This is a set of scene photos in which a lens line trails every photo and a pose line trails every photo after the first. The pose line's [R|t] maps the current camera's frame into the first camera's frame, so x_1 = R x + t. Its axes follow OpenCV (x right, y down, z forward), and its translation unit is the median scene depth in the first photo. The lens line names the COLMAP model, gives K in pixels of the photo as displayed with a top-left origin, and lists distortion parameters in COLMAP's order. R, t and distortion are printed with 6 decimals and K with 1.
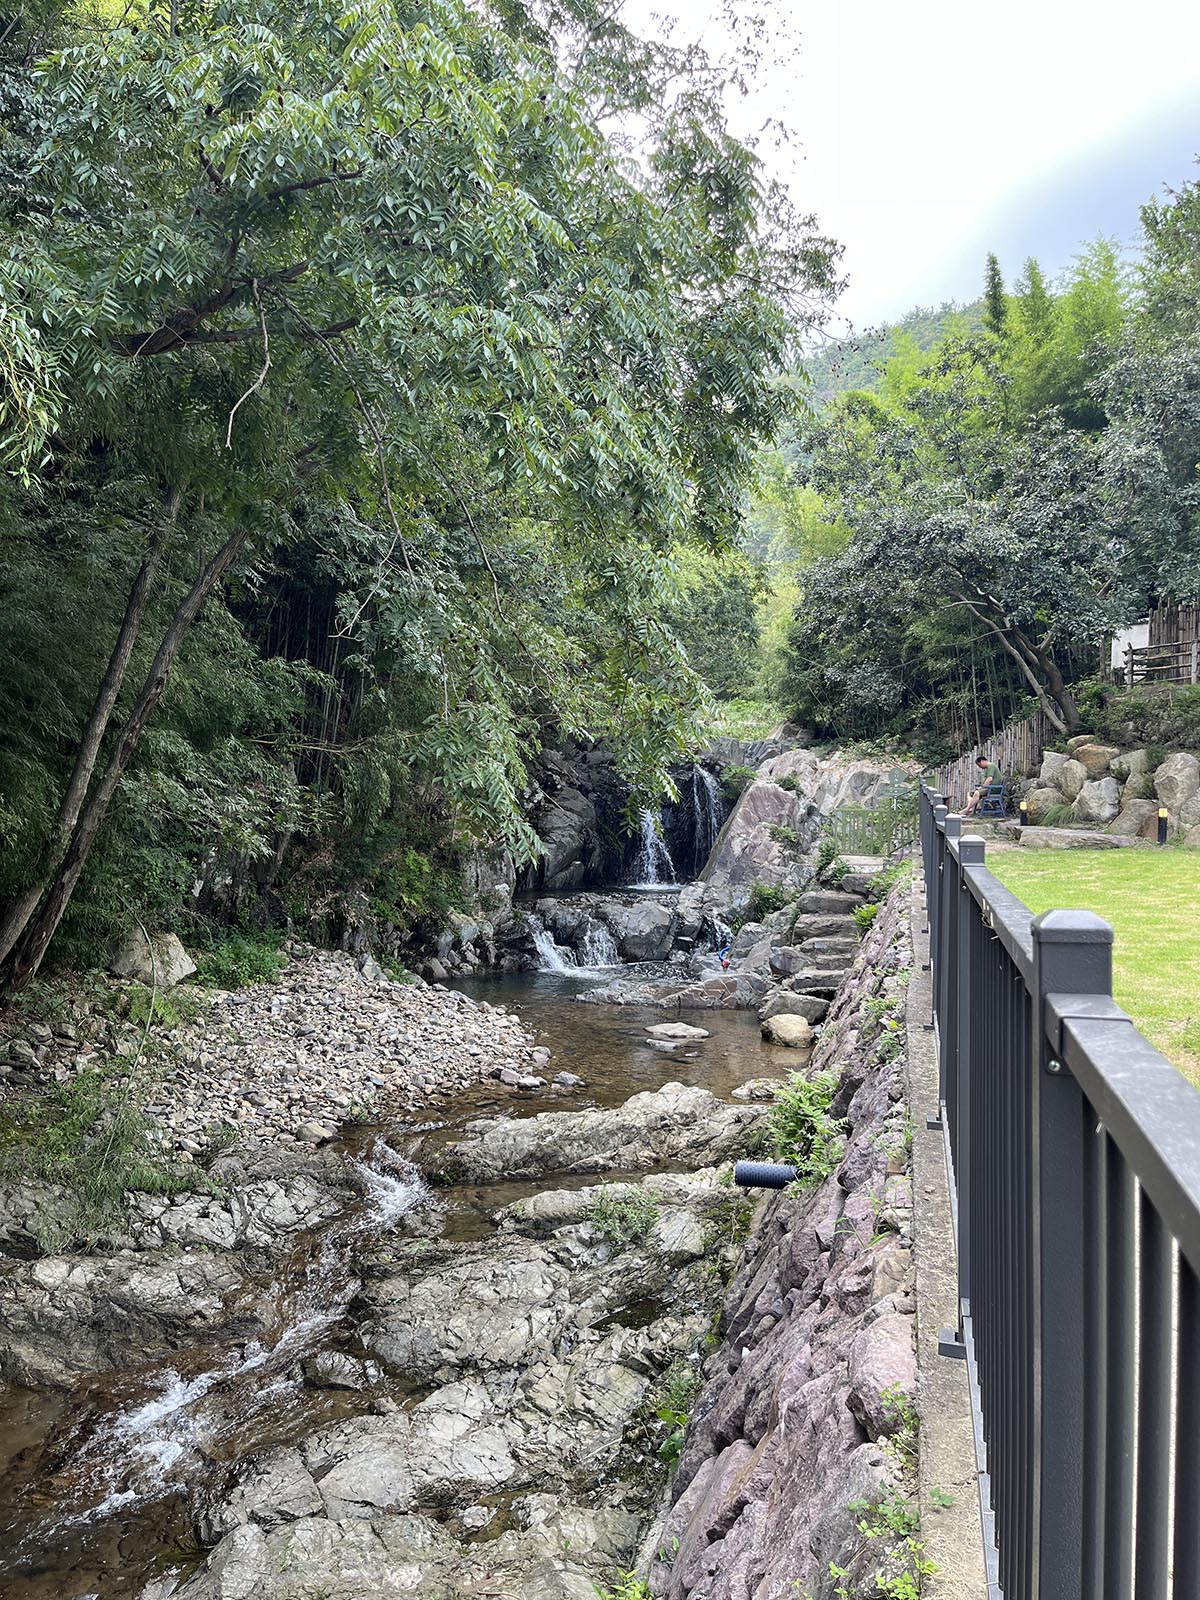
lens RADIAL K [[1213.9, 0, 600.0], [0, 1213.9, 800.0], [0, 0, 1]] dist [0.054895, -0.081092]
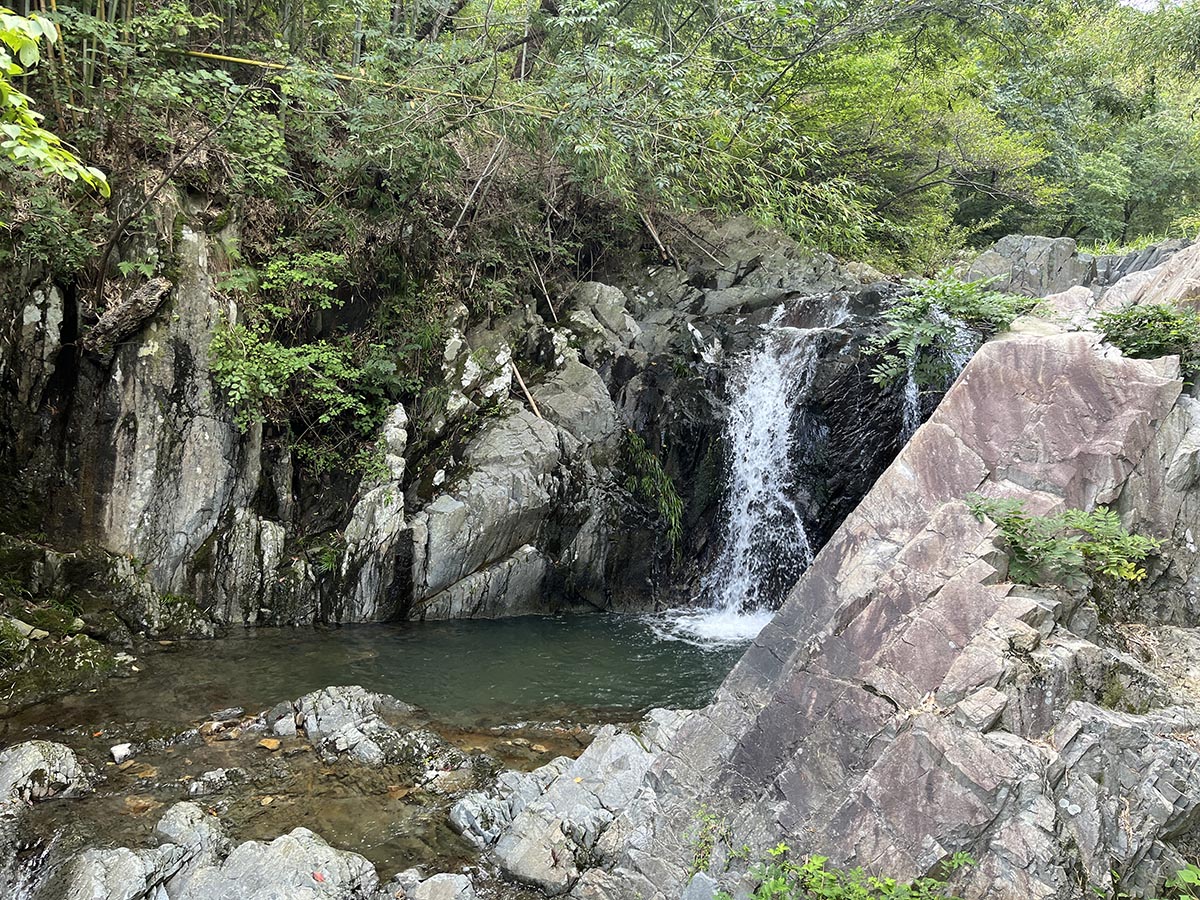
lens RADIAL K [[910.4, 0, 600.0], [0, 910.4, 450.0], [0, 0, 1]] dist [0.054895, -0.081092]
pose [[0.877071, 0.034351, -0.479130, 0.158190], [-0.002923, 0.997803, 0.066186, -0.000748], [0.480351, -0.056649, 0.875245, 0.827752]]
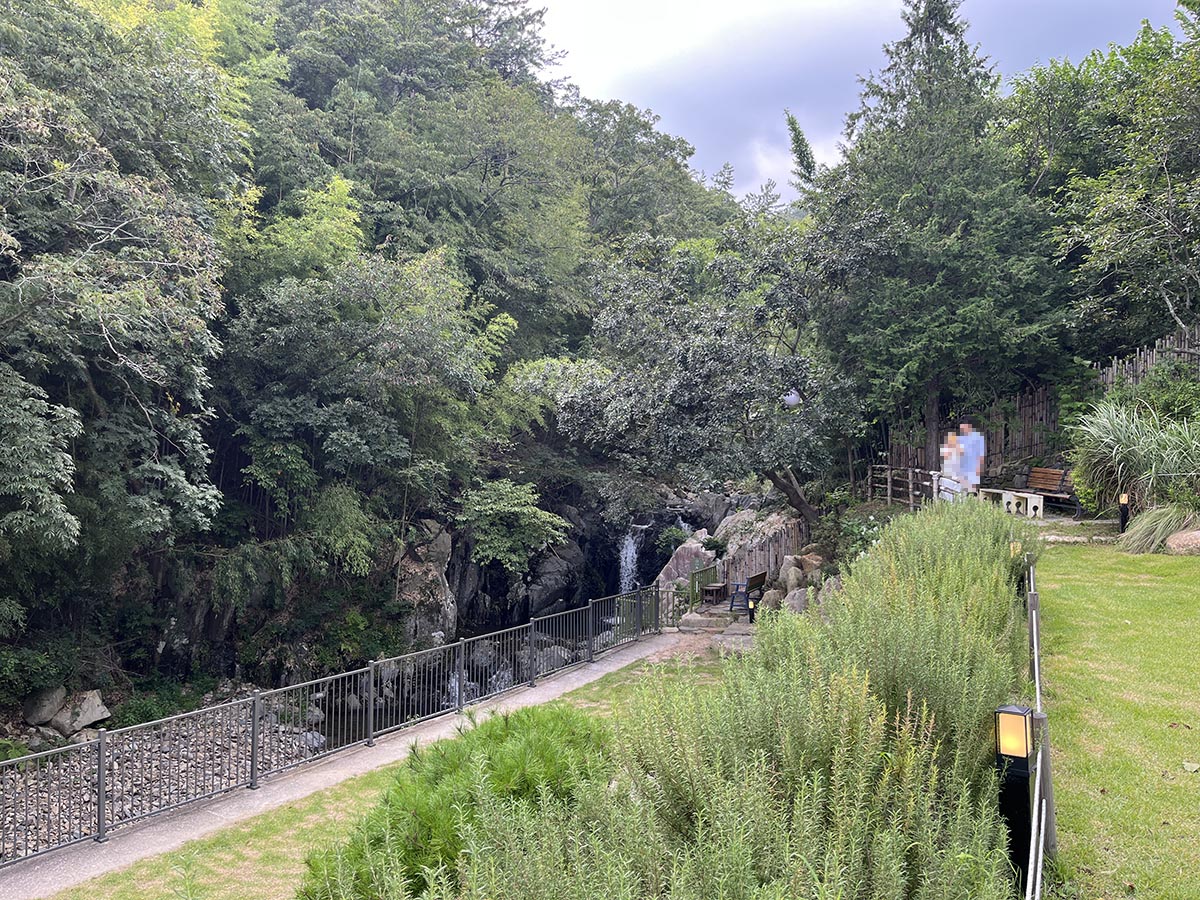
lens RADIAL K [[910.4, 0, 600.0], [0, 910.4, 450.0], [0, 0, 1]] dist [0.054895, -0.081092]
pose [[0.946522, -0.017107, -0.322186, 0.374650], [0.009537, 0.999640, -0.025061, -0.093458], [0.322499, 0.020648, 0.946345, 0.089364]]
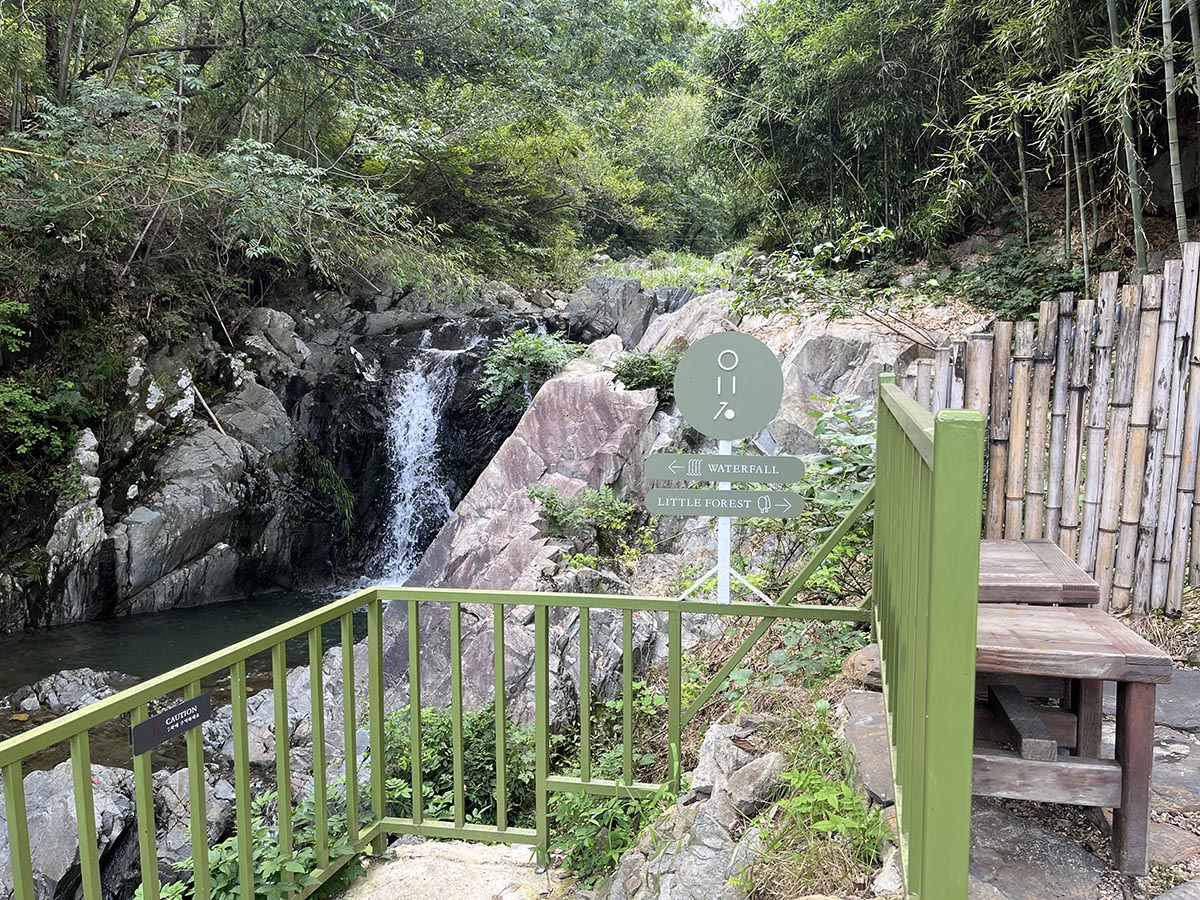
lens RADIAL K [[910.4, 0, 600.0], [0, 910.4, 450.0], [0, 0, 1]] dist [0.054895, -0.081092]
pose [[0.986596, -0.011265, -0.162792, 0.205499], [0.027535, 0.994802, 0.098039, -0.018936], [0.160841, -0.101207, 0.981778, 0.742428]]
